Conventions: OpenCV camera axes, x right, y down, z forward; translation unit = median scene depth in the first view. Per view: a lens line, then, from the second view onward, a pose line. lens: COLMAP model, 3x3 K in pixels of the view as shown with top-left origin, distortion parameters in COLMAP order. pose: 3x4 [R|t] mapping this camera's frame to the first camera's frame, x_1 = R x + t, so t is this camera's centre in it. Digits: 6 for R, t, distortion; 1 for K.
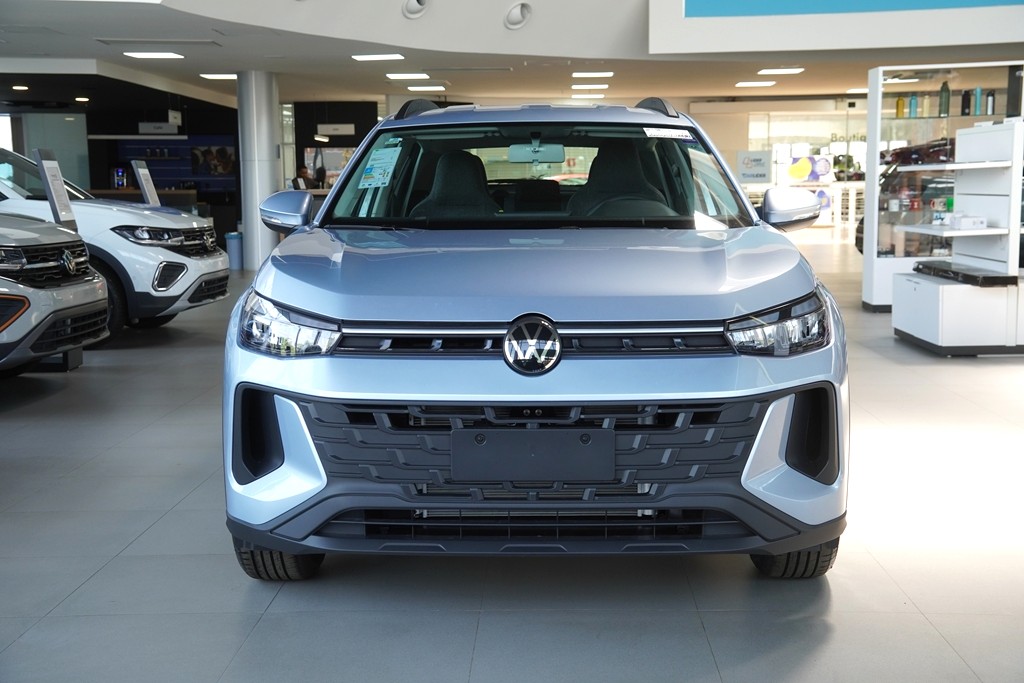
lens RADIAL K [[1357.0, 0, 512.8], [0, 1357.0, 347.0], [0, 0, 1]] dist [0.168176, 0.000000]
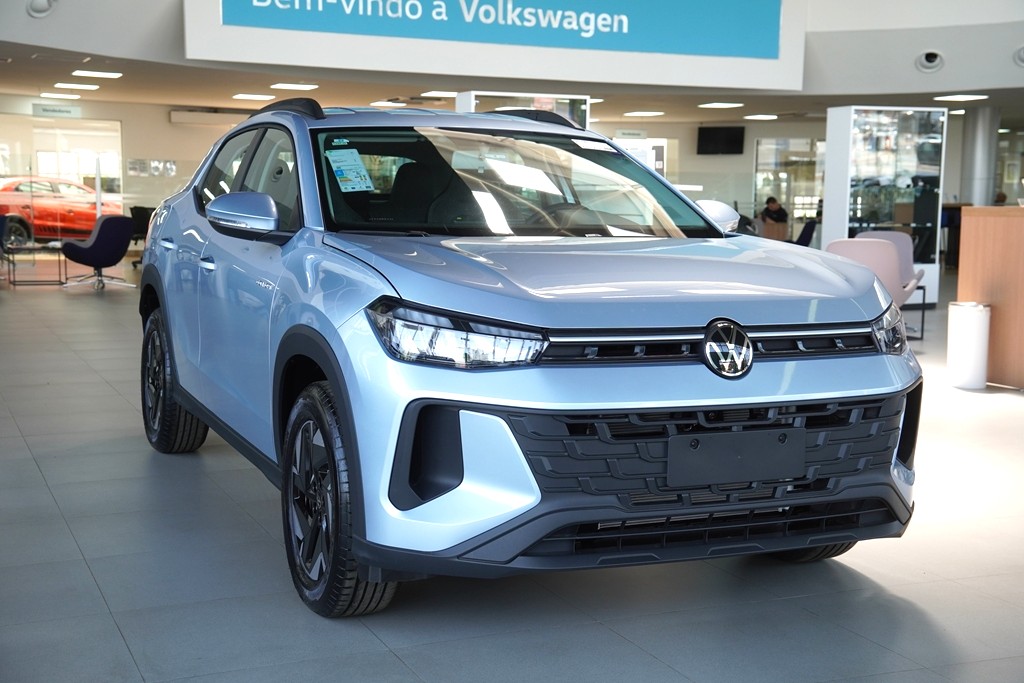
lens RADIAL K [[1357.0, 0, 513.5], [0, 1357.0, 339.5], [0, 0, 1]] dist [0.168176, 0.000000]
pose [[0.901026, -0.023724, 0.433116, -0.567868], [0.030681, 0.999488, -0.009079, -0.004126], [-0.432679, 0.021469, 0.901292, 0.149568]]
